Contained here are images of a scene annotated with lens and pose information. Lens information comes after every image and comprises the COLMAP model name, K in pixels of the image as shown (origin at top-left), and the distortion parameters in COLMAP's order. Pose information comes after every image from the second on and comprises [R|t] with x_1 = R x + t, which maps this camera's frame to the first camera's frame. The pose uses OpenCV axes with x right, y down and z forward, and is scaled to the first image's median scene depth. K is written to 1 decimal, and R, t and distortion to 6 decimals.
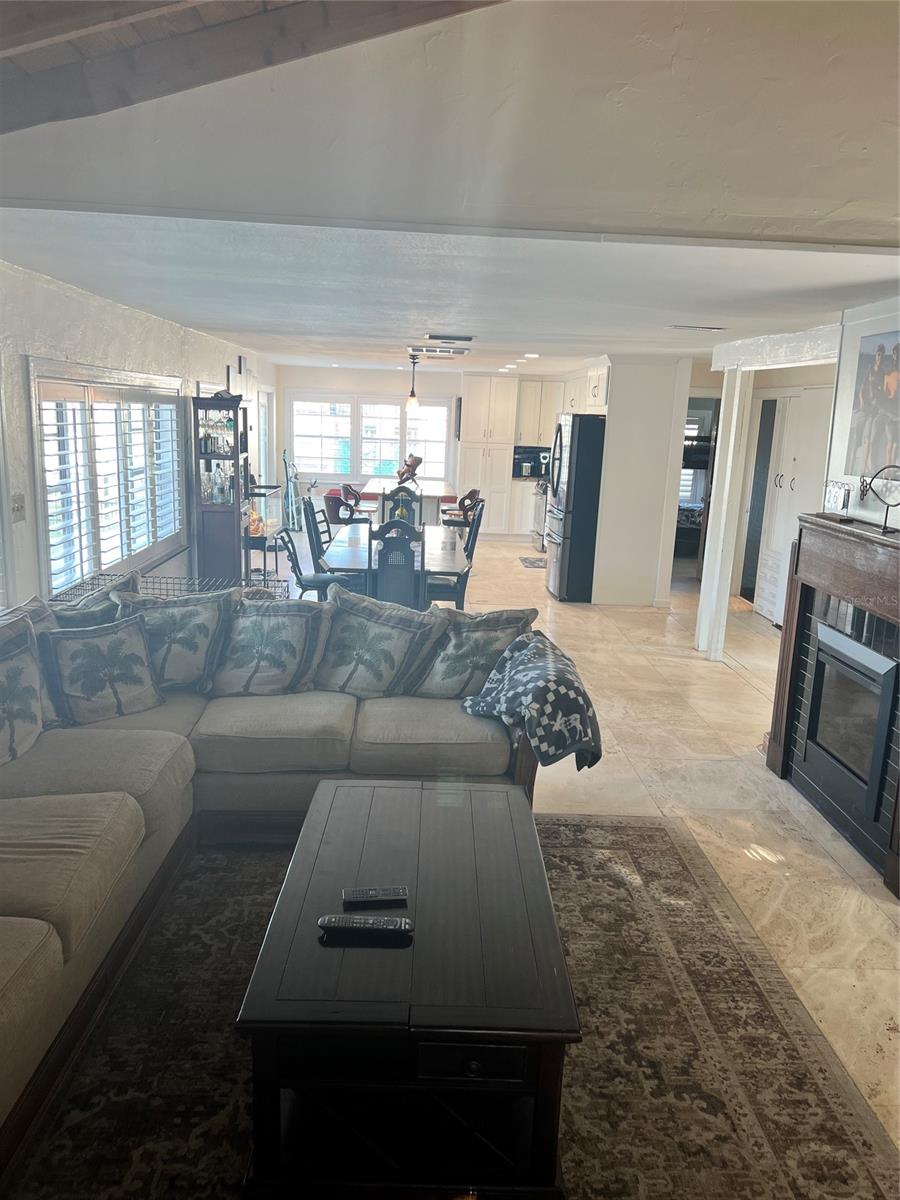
lens RADIAL K [[906.6, 0, 448.1], [0, 906.6, 602.8], [0, 0, 1]] dist [0.032393, -0.045167]
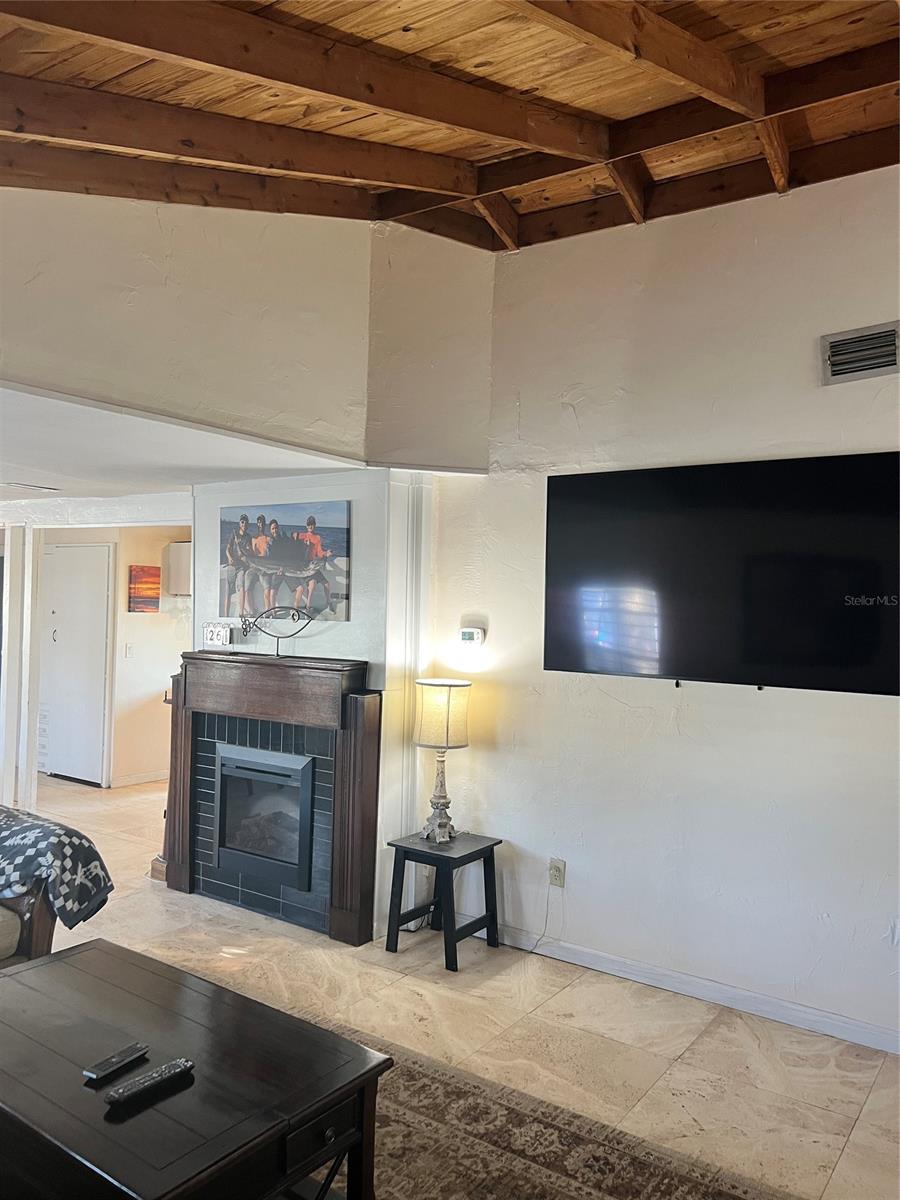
lens RADIAL K [[906.6, 0, 449.8], [0, 906.6, 595.2], [0, 0, 1]] dist [0.032393, -0.045167]
pose [[0.590662, -0.019360, 0.806687, -0.426030], [0.163997, 0.981728, -0.096519, -0.003093], [-0.790078, 0.189304, 0.583044, 0.059846]]
